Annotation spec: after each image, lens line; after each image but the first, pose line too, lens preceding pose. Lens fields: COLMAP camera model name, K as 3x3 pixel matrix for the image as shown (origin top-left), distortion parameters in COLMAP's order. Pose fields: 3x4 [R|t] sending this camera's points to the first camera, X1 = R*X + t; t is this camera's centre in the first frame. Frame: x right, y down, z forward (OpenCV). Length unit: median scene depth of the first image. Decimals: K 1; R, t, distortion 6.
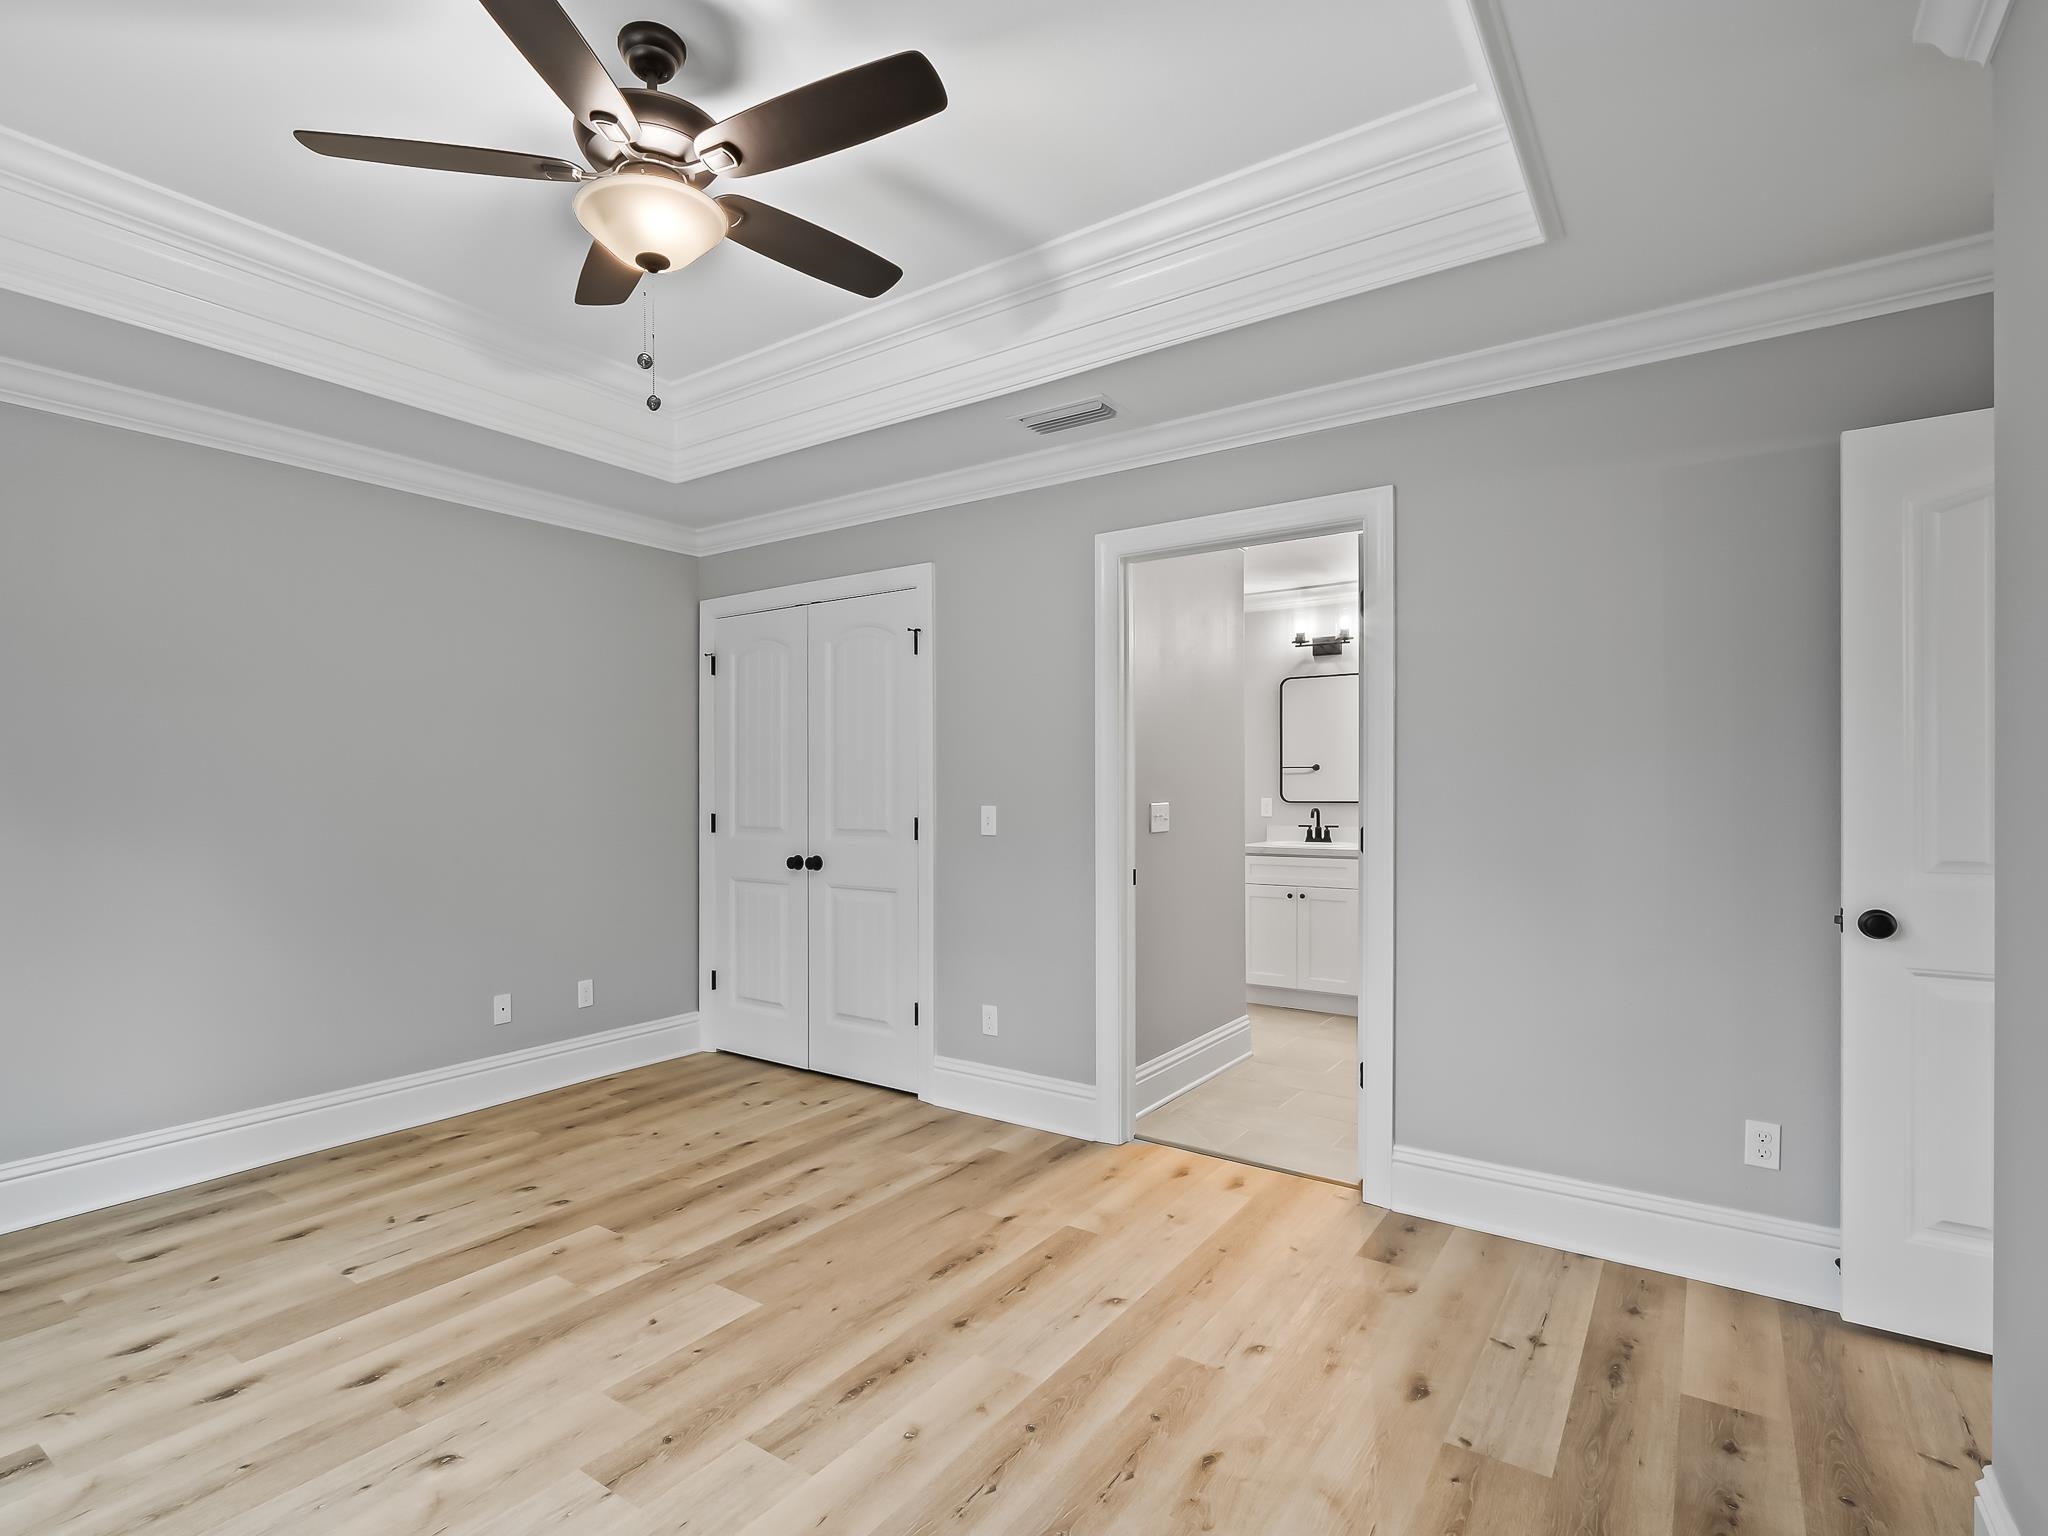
lens RADIAL K [[1030.1, 0, 941.9], [0, 1030.1, 792.2], [0, 0, 1]] dist [0.001297, -0.000233]
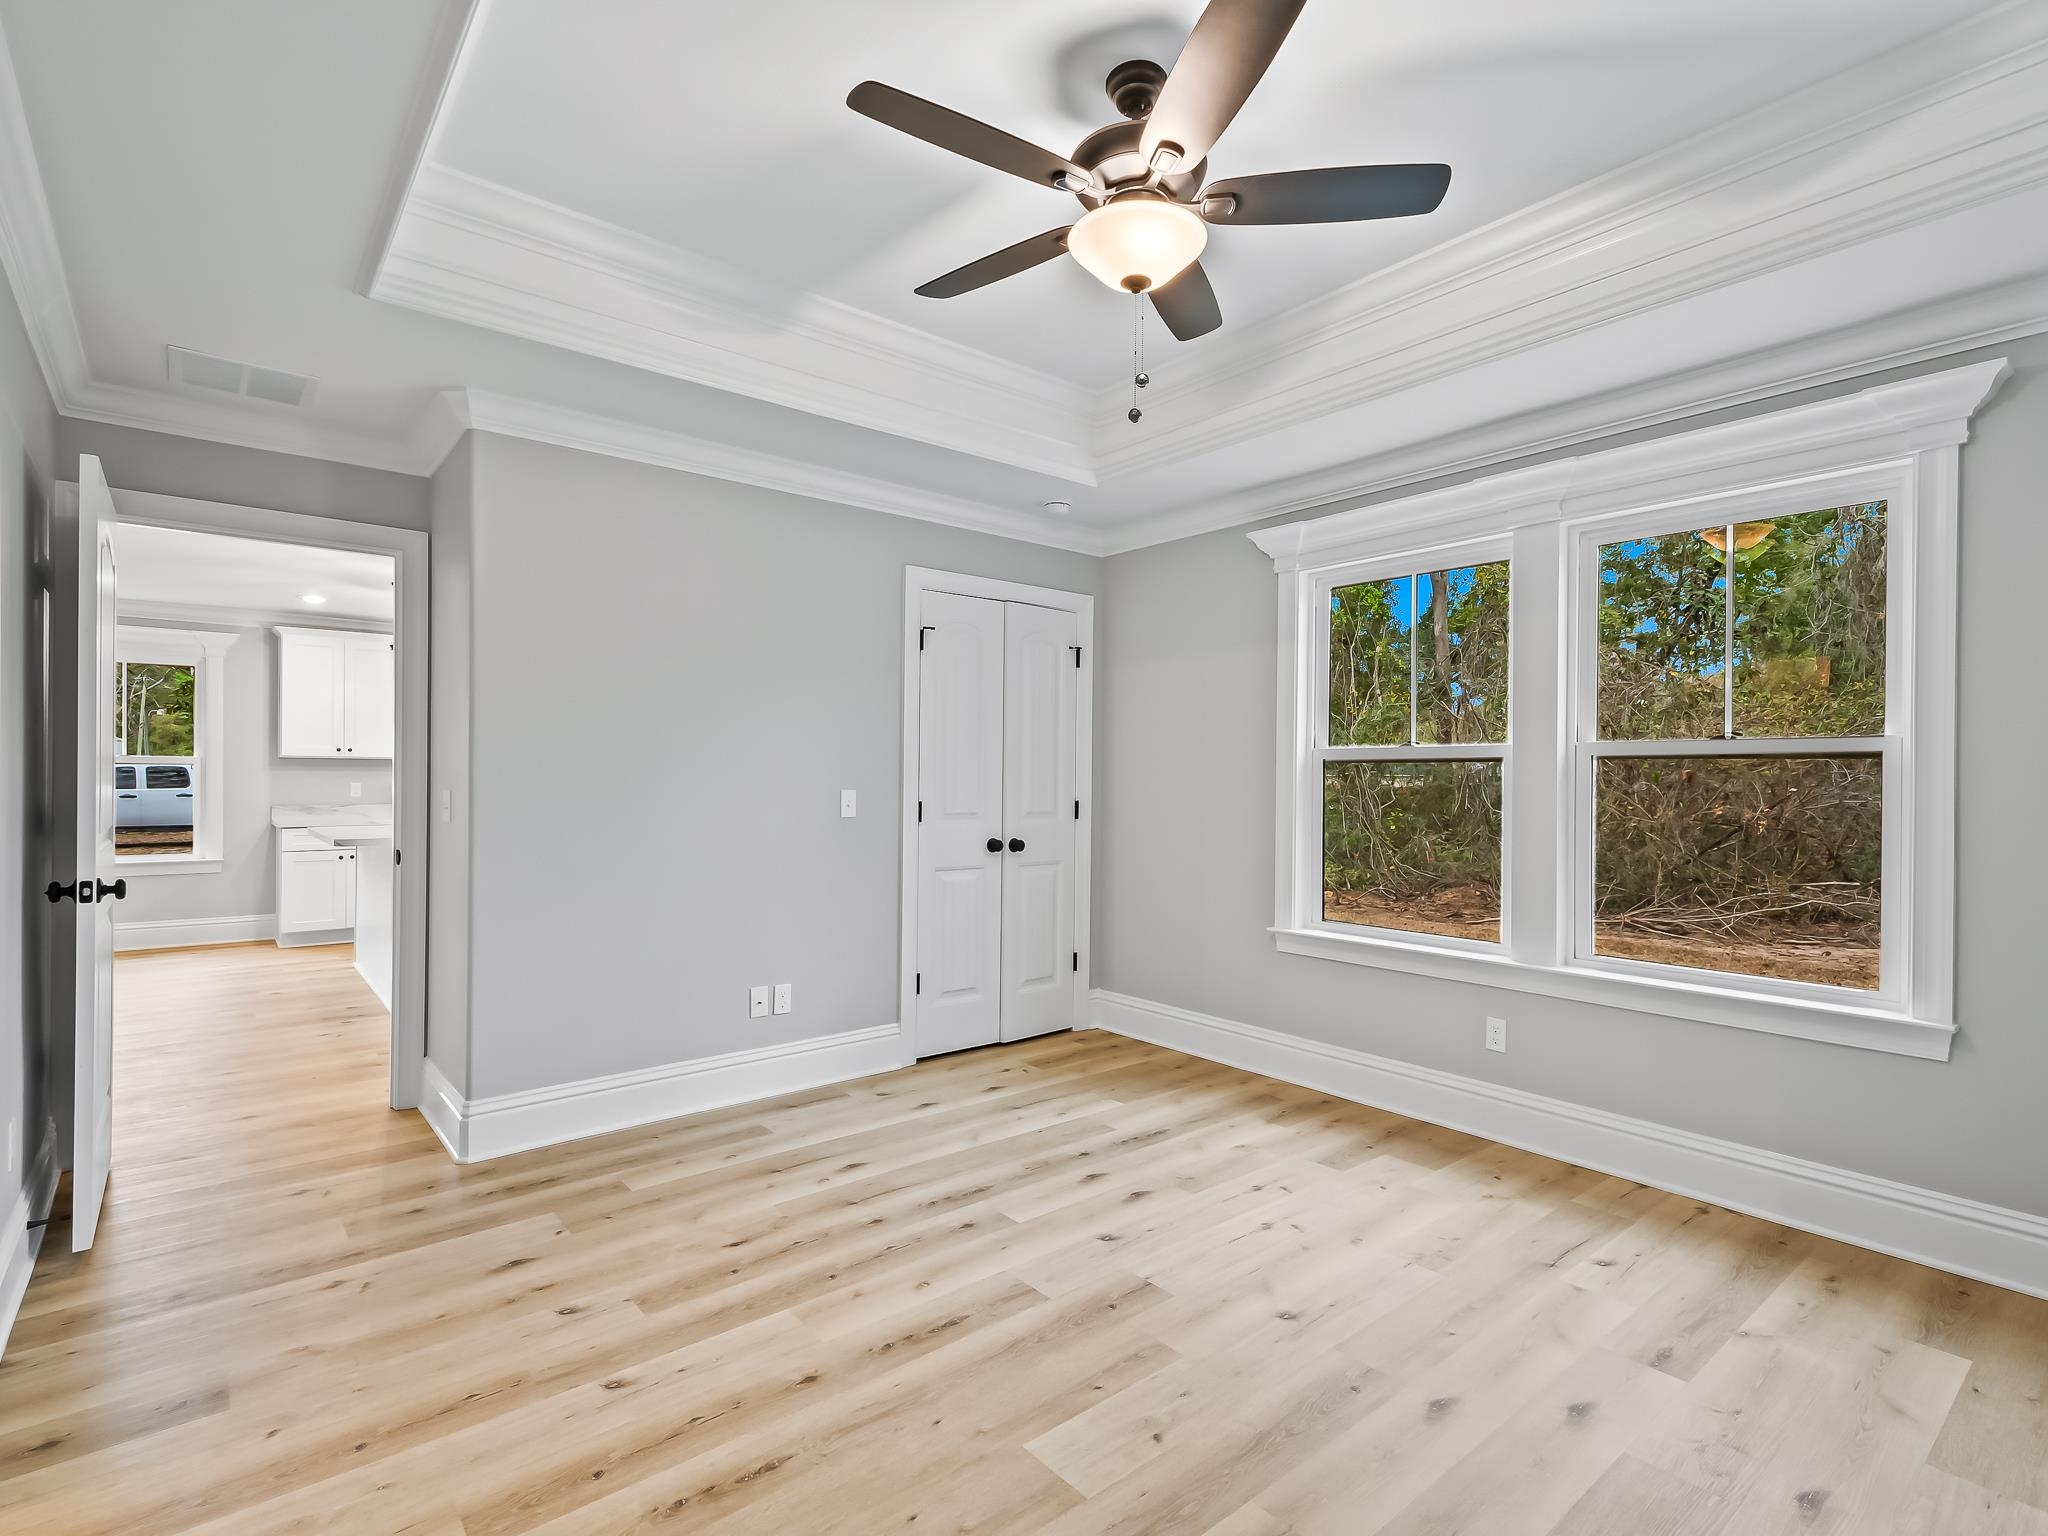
lens RADIAL K [[1003.2, 0, 1015.7], [0, 1003.2, 779.0], [0, 0, 1]] dist [0.010523, -0.001026]
pose [[-0.969976, -0.001943, 0.243191, -0.332216], [-0.001660, 0.999998, 0.001367, -0.002830], [-0.243193, 0.000922, -0.969977, 1.637501]]
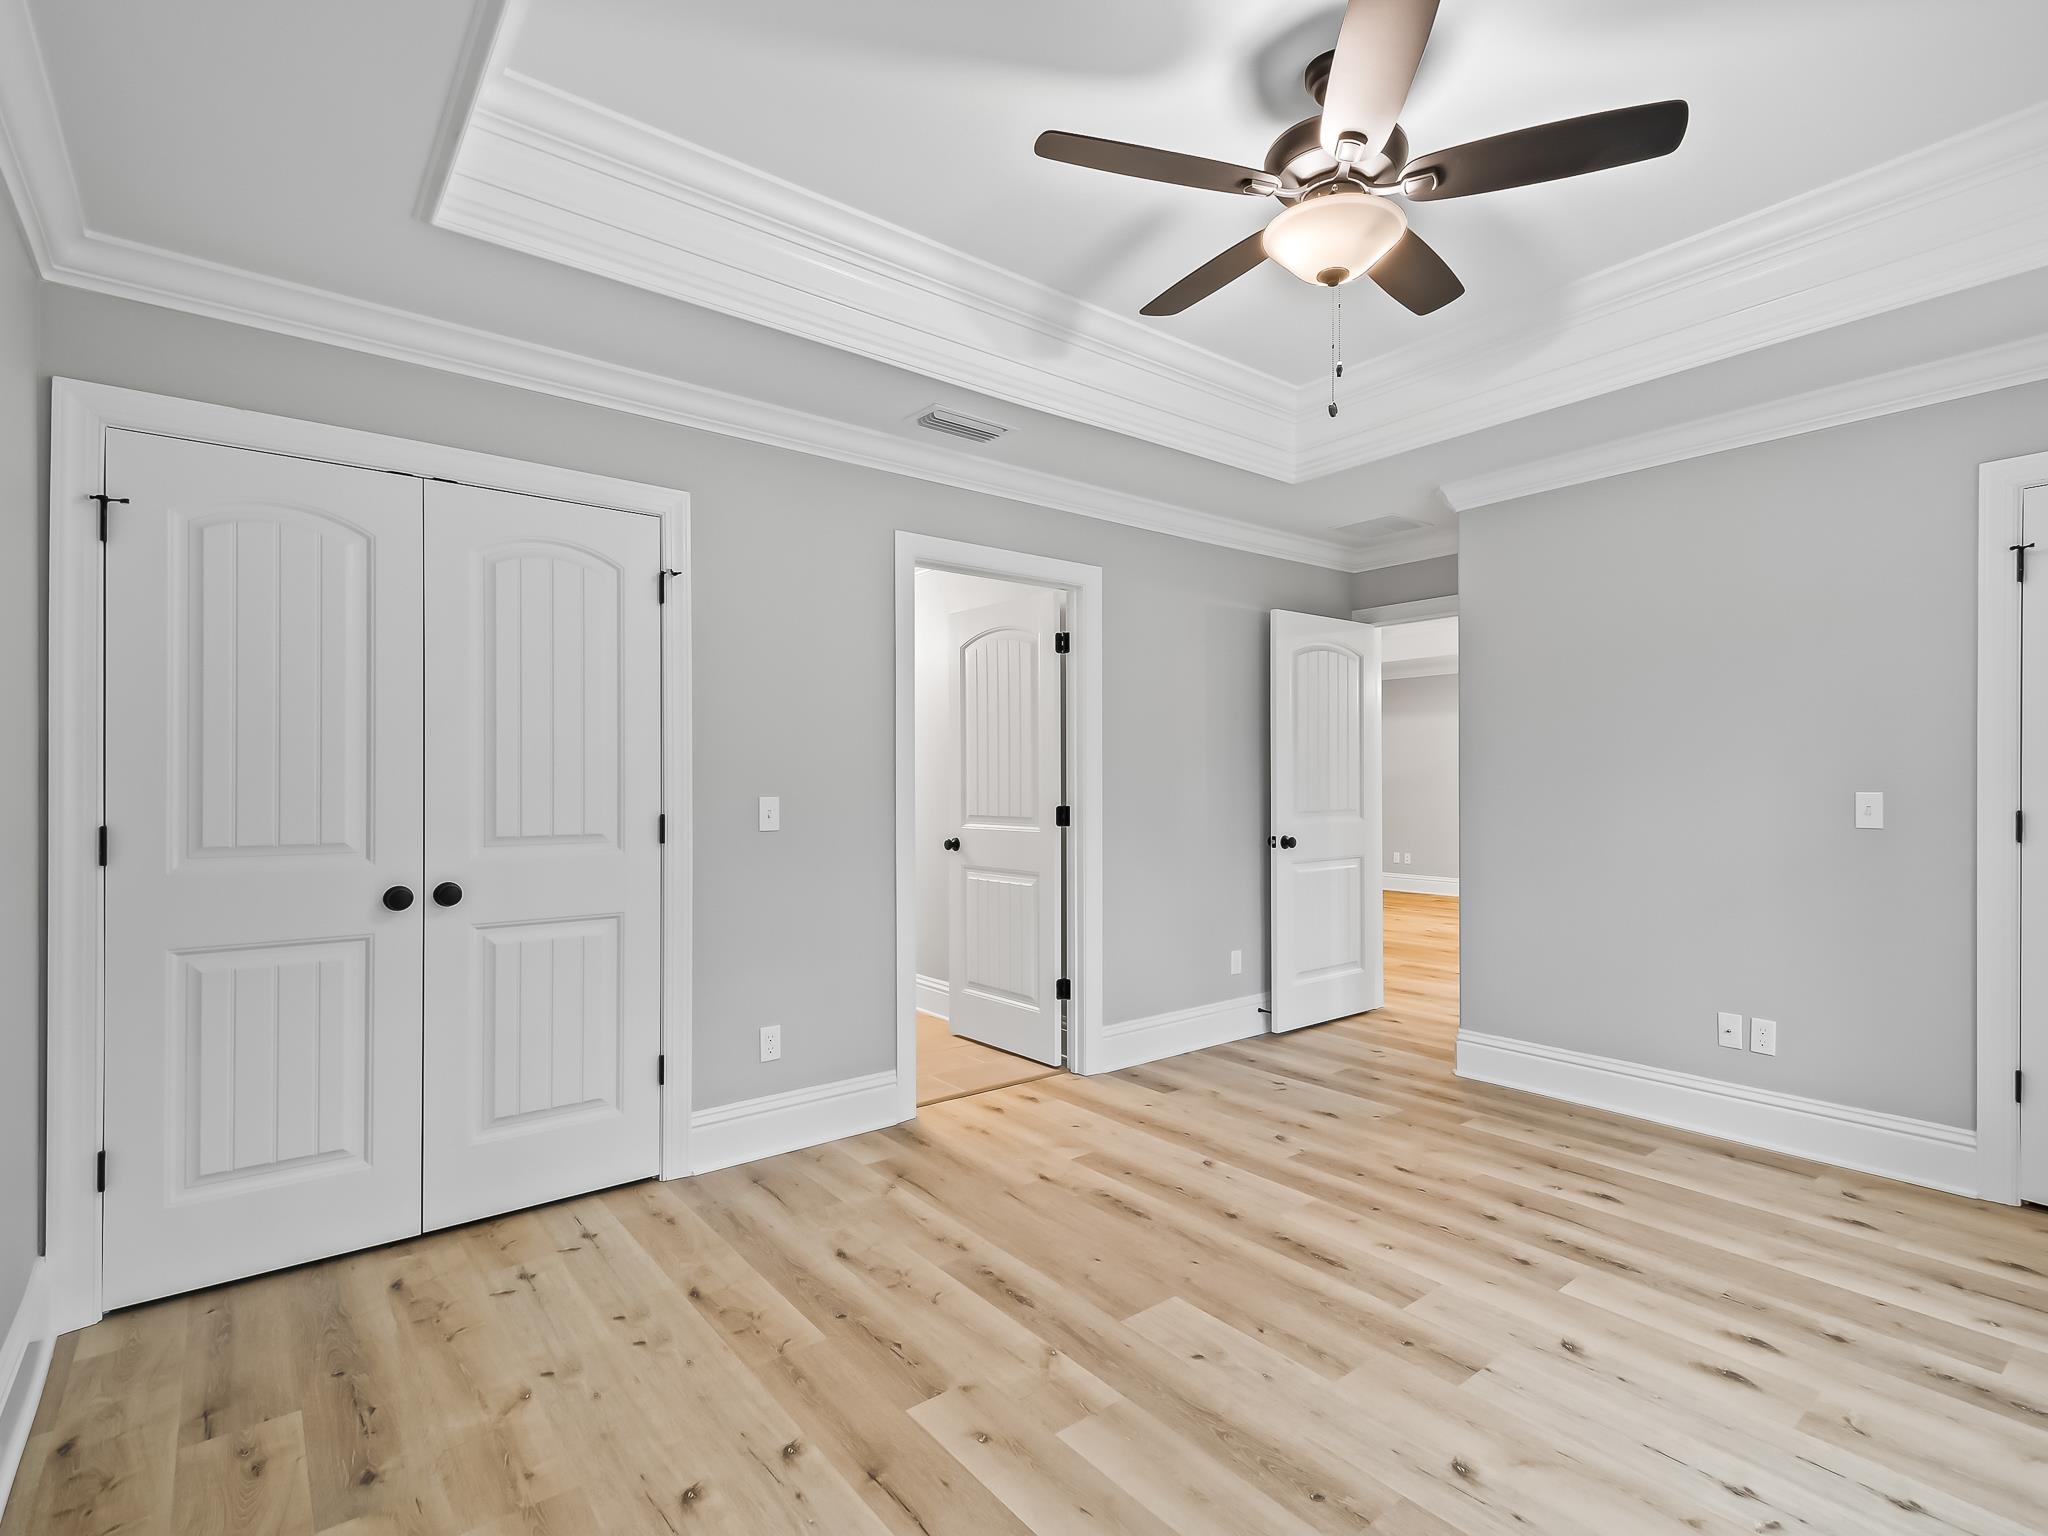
lens RADIAL K [[1002.8, 0, 1090.7], [0, 1002.8, 774.0], [0, 0, 1]] dist [0.012966, -0.001947]
pose [[0.224636, 0.007822, 0.974411, -1.075804], [0.002897, 0.999958, -0.008695, 0.003344], [-0.974439, 0.004776, 0.224604, 0.812834]]
